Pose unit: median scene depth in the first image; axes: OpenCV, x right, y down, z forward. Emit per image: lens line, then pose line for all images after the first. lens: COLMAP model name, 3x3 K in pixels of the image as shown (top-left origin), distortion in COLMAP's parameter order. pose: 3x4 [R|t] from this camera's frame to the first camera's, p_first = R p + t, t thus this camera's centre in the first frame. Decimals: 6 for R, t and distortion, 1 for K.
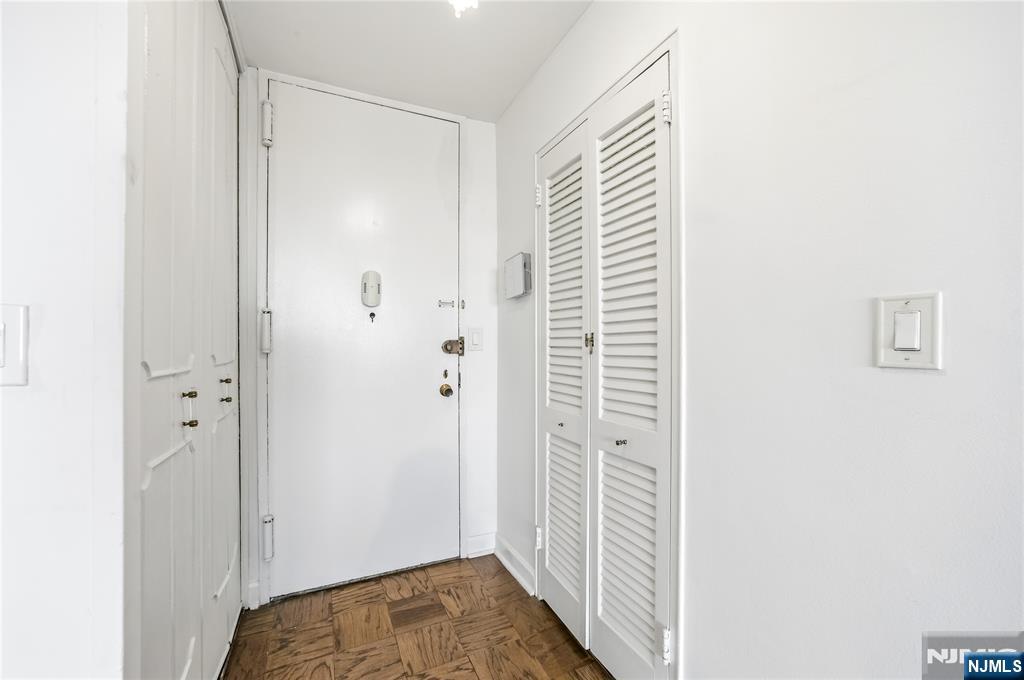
lens RADIAL K [[406.4, 0, 509.7], [0, 406.4, 343.9], [0, 0, 1]] dist [-0.015470, 0.002351]
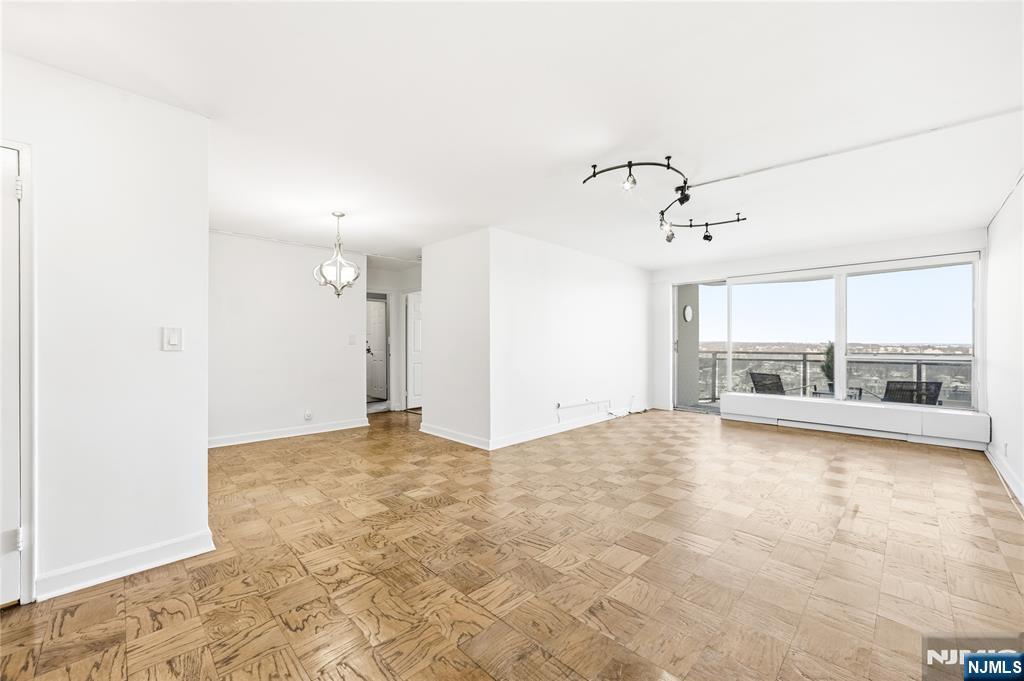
lens RADIAL K [[406.4, 0, 510.6], [0, 406.4, 345.8], [0, 0, 1]] dist [-0.015470, 0.002351]
pose [[-0.331439, -0.003891, 0.943468, -1.040955], [-0.006907, 0.999975, 0.001697, -0.000565], [-0.943451, -0.005954, -0.331458, -0.156912]]
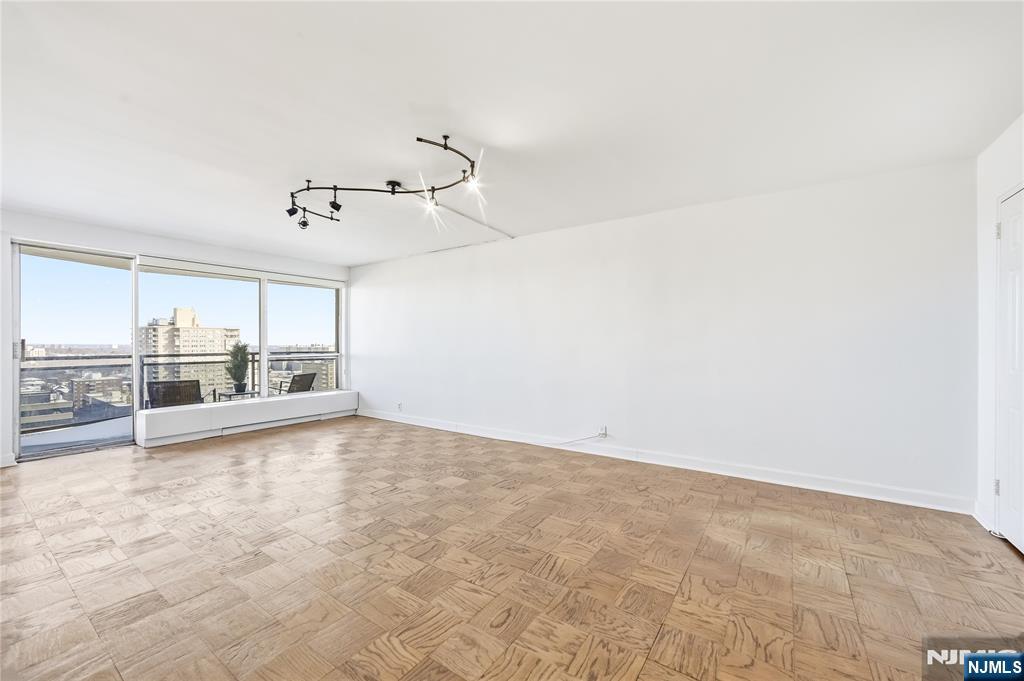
lens RADIAL K [[406.4, 0, 519.6], [0, 406.4, 337.1], [0, 0, 1]] dist [-0.015470, 0.002351]
pose [[-0.859727, -0.005897, -0.510720, 0.786378], [0.007243, 0.999692, -0.023736, 0.005393], [0.510703, -0.024105, -0.859419, 0.286063]]
